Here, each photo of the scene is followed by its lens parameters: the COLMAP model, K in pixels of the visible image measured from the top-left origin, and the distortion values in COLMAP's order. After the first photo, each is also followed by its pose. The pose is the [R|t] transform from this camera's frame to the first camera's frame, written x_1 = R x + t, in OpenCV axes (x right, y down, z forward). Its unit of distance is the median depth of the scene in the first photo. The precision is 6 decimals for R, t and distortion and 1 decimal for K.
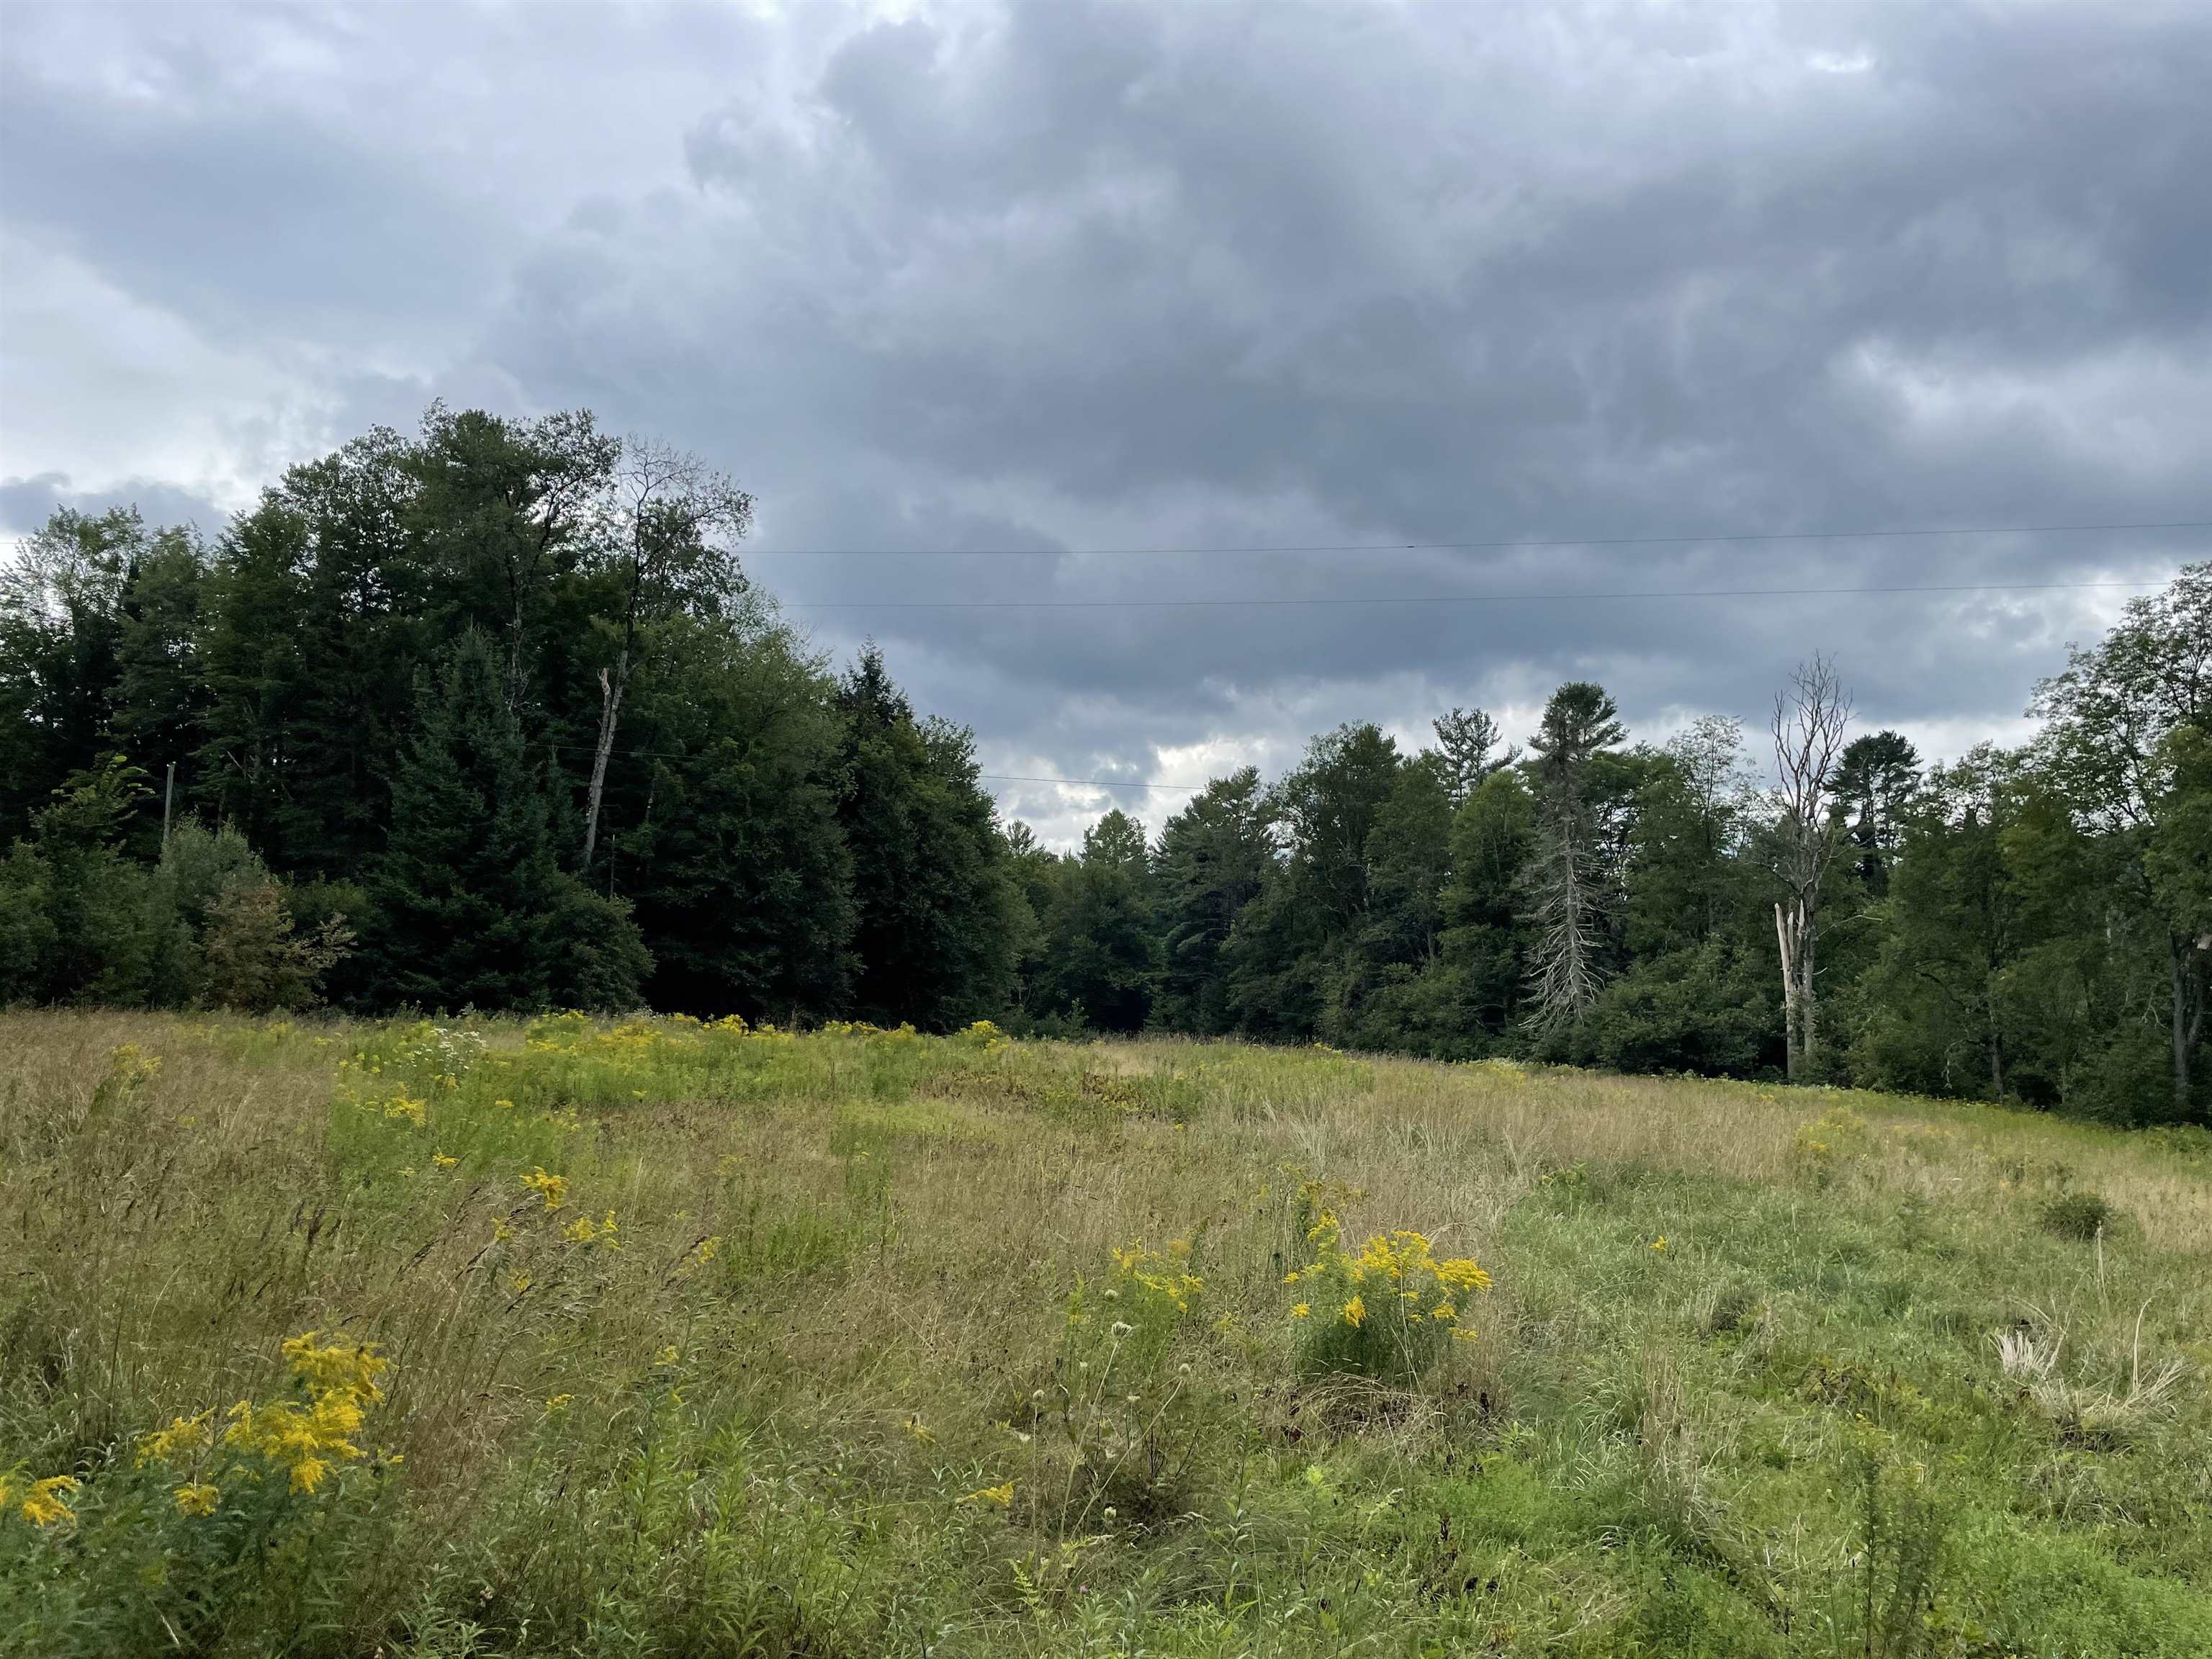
lens RADIAL K [[1686.9, 0, 1131.4], [0, 1686.9, 870.1], [0, 0, 1]] dist [0.078681, -0.101103]
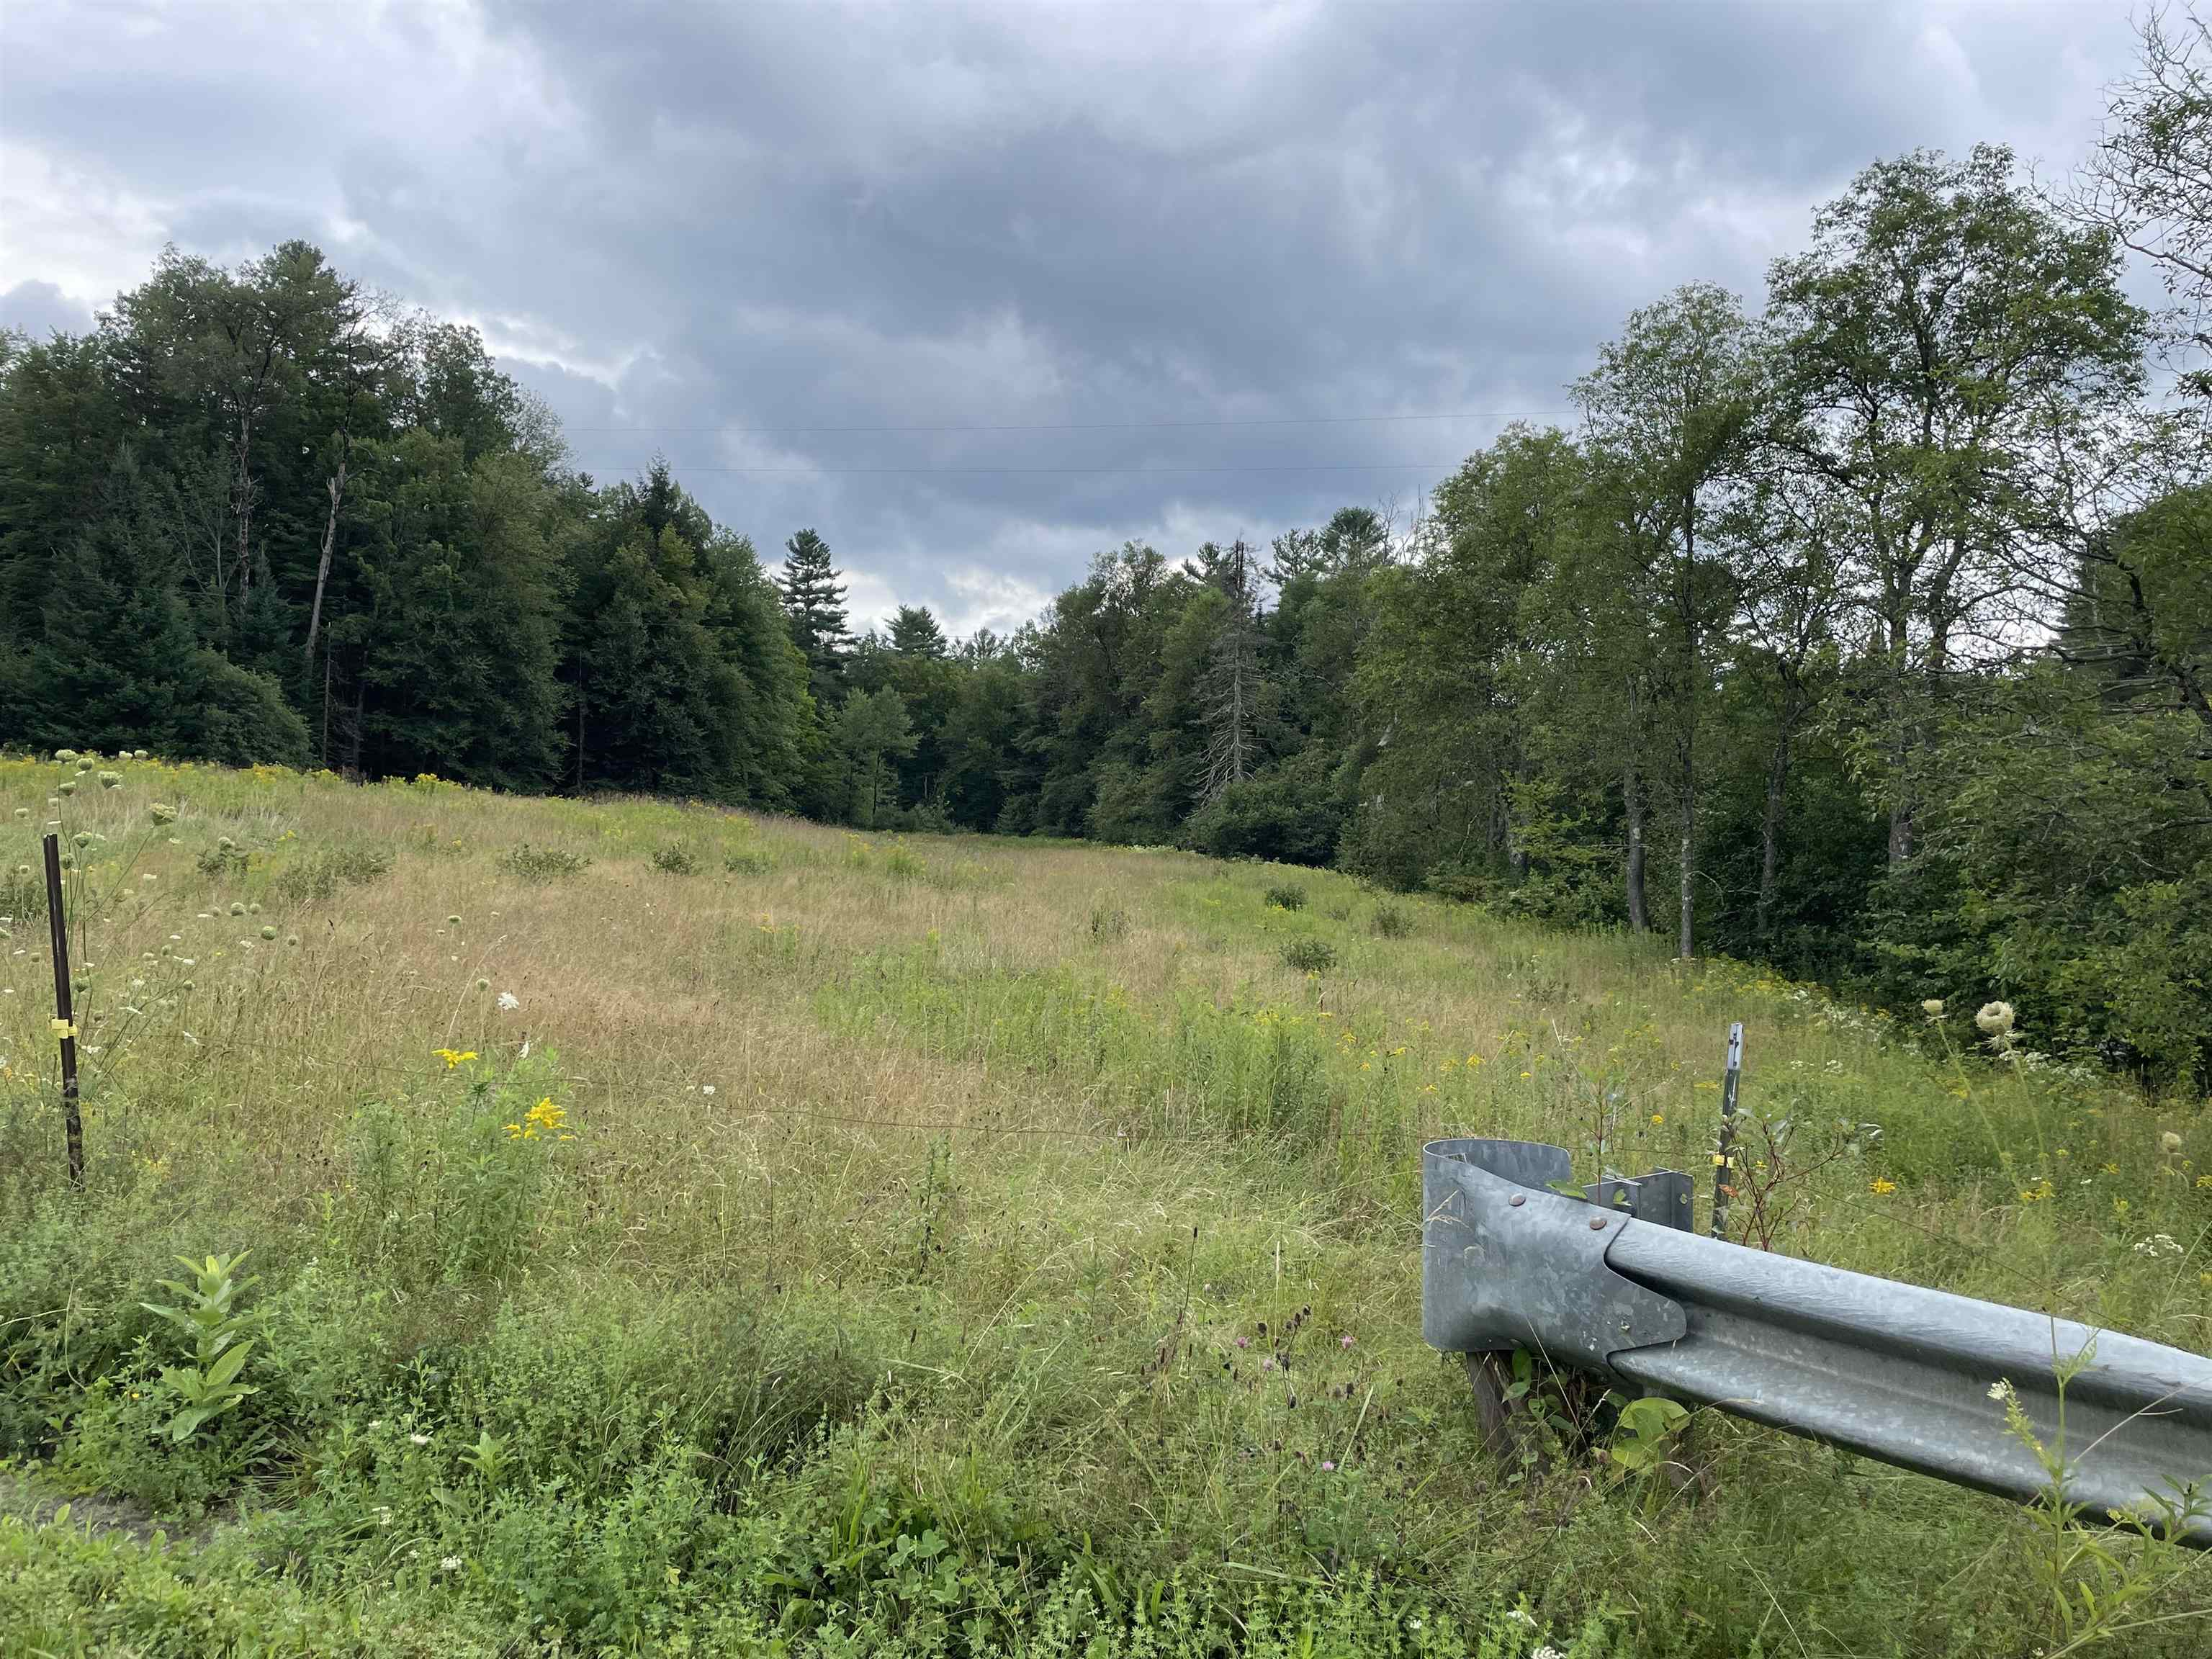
lens RADIAL K [[1686.9, 0, 1110.8], [0, 1686.9, 836.1], [0, 0, 1]] dist [0.078681, -0.101103]
pose [[0.996565, 0.034638, -0.075229, 0.345752], [-0.027769, 0.995508, 0.090515, 0.004486], [0.078026, -0.088115, 0.993050, -0.153504]]
